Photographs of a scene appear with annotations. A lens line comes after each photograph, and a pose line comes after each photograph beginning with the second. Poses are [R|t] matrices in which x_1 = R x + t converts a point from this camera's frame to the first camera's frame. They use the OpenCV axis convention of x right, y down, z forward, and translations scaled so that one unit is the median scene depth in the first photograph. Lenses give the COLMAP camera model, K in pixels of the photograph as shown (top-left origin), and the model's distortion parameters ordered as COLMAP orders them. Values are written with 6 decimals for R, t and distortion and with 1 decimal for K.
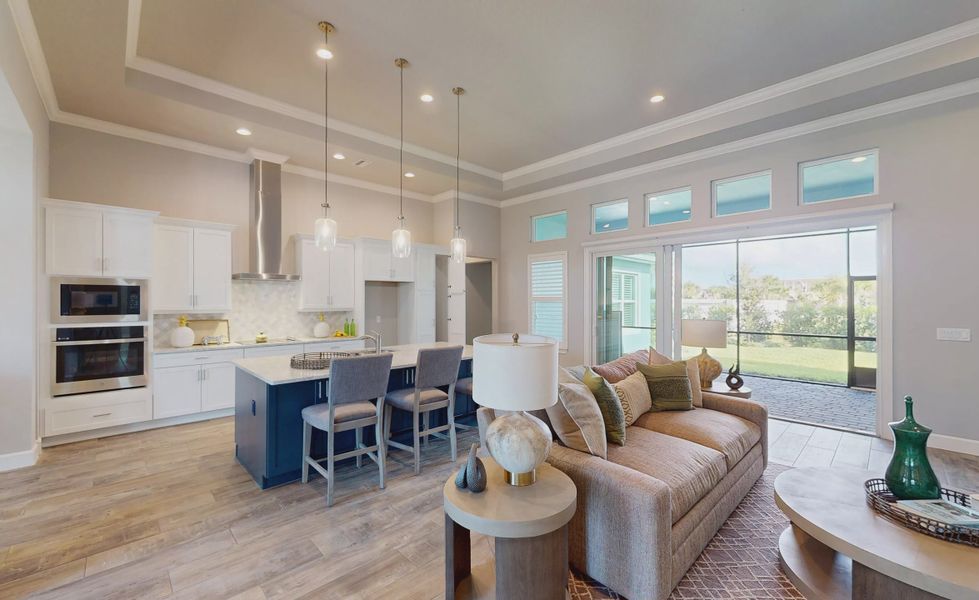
lens RADIAL K [[392.6, 0, 474.9], [0, 392.6, 300.6], [0, 0, 1]] dist [0.001396, -0.000038]
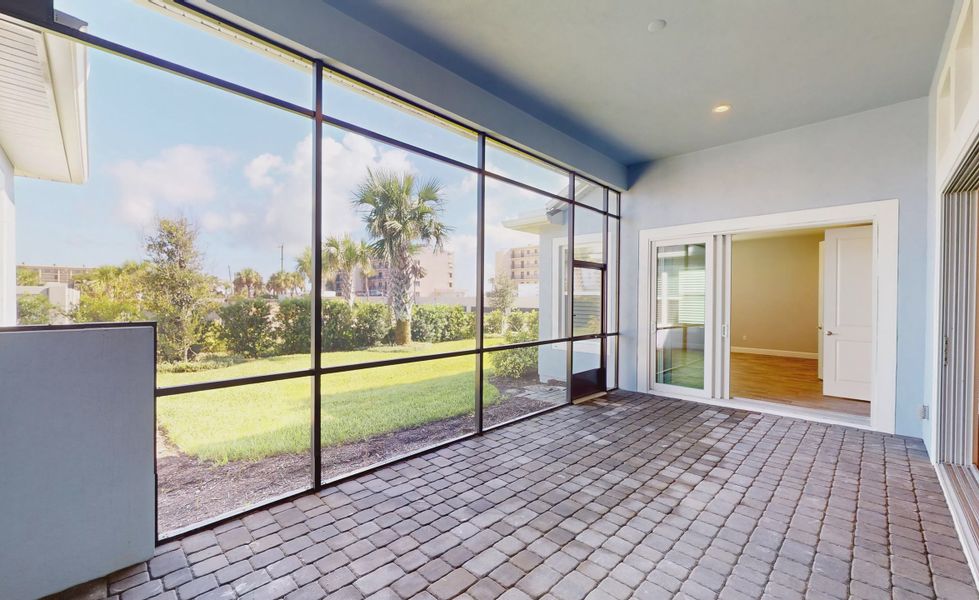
lens RADIAL K [[392.1, 0, 505.9], [0, 392.1, 301.8], [0, 0, 1]] dist [-0.001853, -0.000101]
pose [[-0.065995, -0.008681, 0.997782, 0.252241], [-0.010534, 0.999912, 0.008003, 0.020280], [-0.997764, -0.009983, -0.066080, 1.529753]]
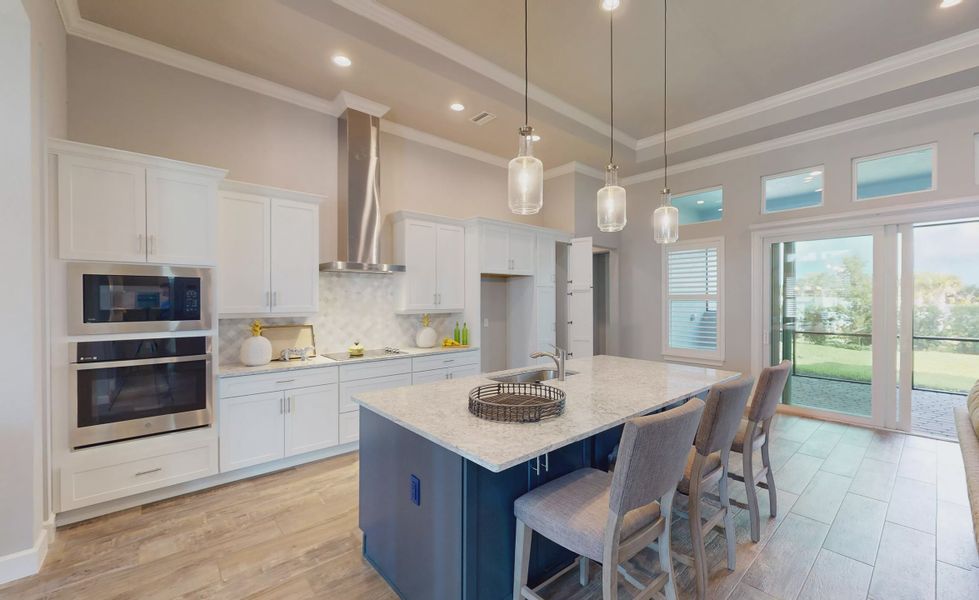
lens RADIAL K [[392.1, 0, 505.9], [0, 392.1, 301.8], [0, 0, 1]] dist [-0.001853, -0.000101]
pose [[0.999913, -0.001962, -0.013013, -0.251273], [0.002031, 0.999984, 0.005291, 0.000856], [0.013002, -0.005317, 0.999901, 0.262662]]
